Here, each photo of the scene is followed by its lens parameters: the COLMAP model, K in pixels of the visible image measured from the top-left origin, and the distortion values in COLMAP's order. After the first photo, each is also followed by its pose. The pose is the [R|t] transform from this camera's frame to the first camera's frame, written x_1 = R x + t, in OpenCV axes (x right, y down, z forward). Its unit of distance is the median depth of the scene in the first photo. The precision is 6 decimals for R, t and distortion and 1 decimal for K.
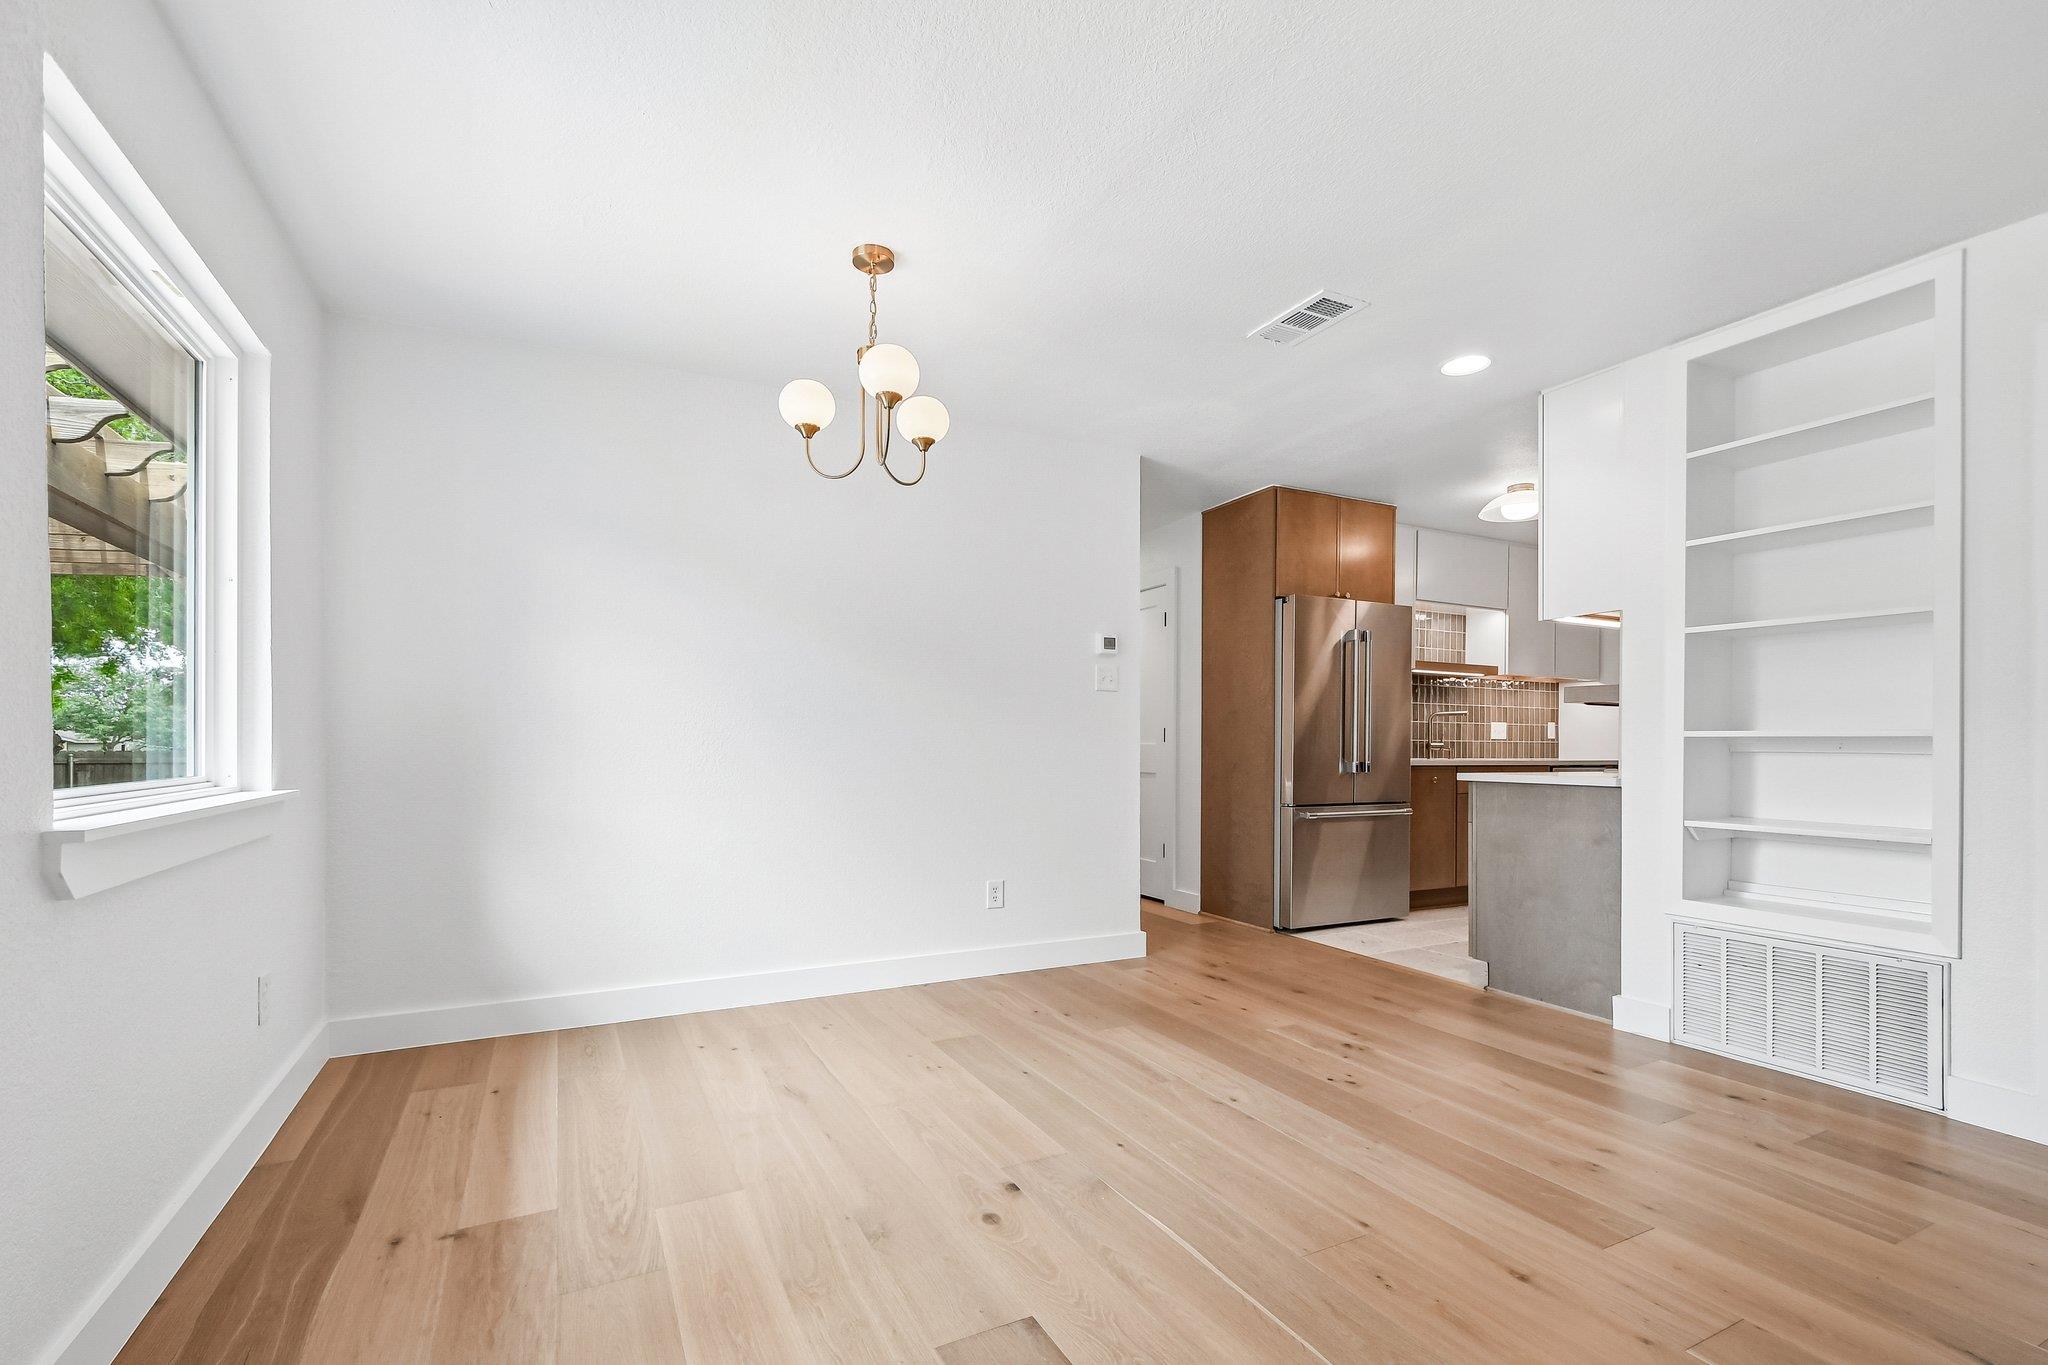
lens RADIAL K [[903.0, 0, 1021.1], [0, 903.0, 740.7], [0, 0, 1]] dist [0.006270, -0.000768]
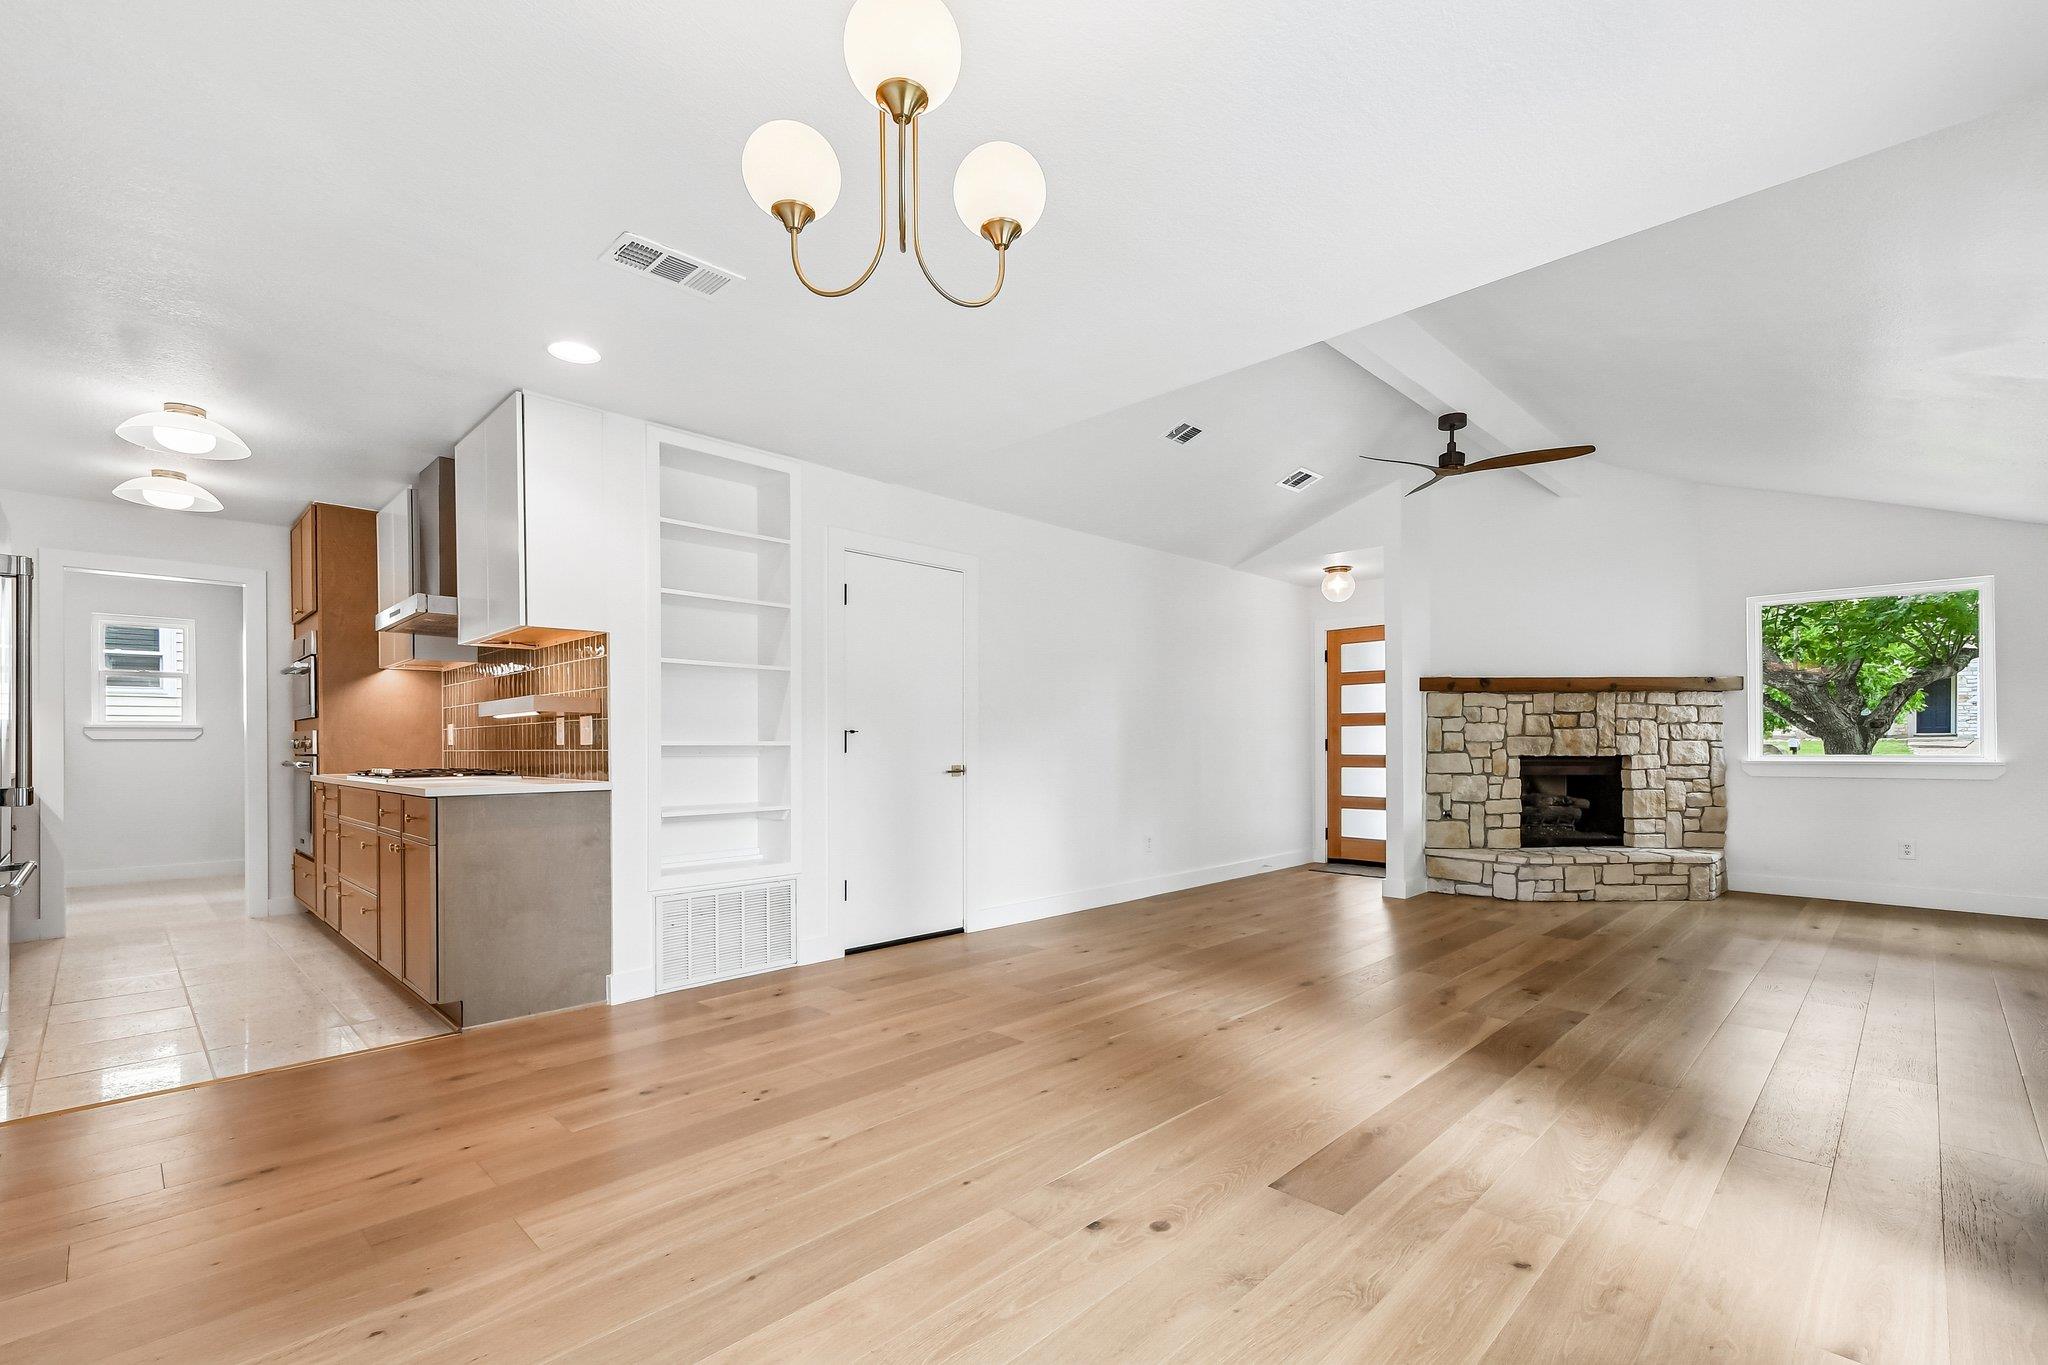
lens RADIAL K [[903.2, 0, 1011.5], [0, 903.2, 745.7], [0, 0, 1]] dist [0.009281, -0.000437]
pose [[-0.304256, -0.006531, 0.952568, -0.591370], [-0.001582, 0.999979, 0.006350, -0.012564], [-0.952589, 0.000425, -0.304260, 0.913128]]
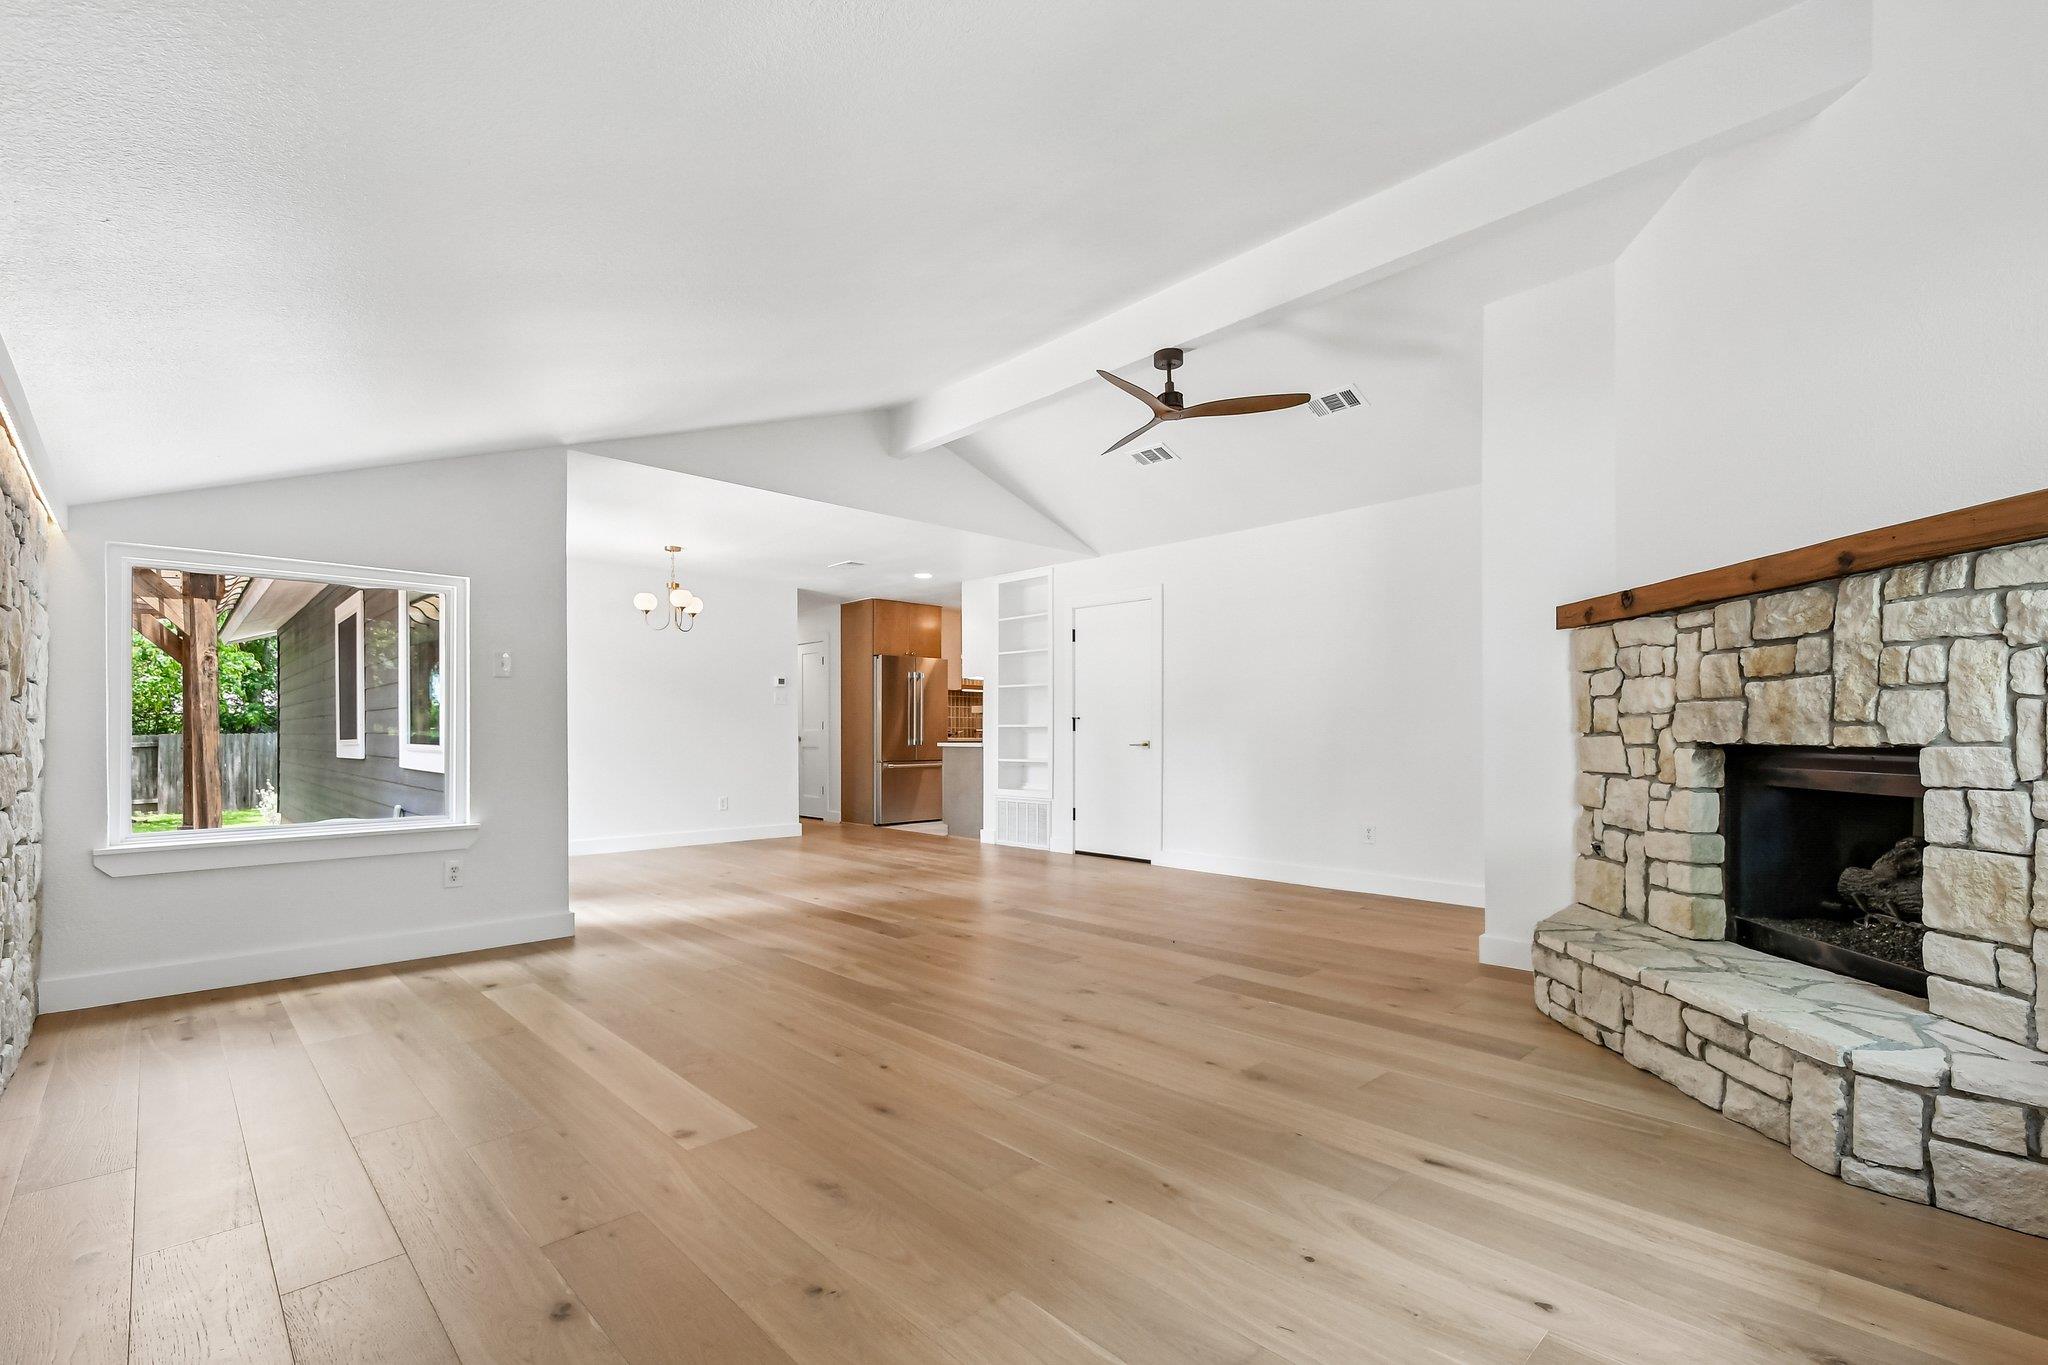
lens RADIAL K [[909.9, 0, 1021.0], [0, 909.9, 732.9], [0, 0, 1]] dist [0.006459, 0.000601]
pose [[0.959253, -0.006430, 0.282474, 0.048741], [0.005446, 0.999976, 0.004270, 0.003029], [-0.282495, -0.002558, 0.959265, -1.531309]]
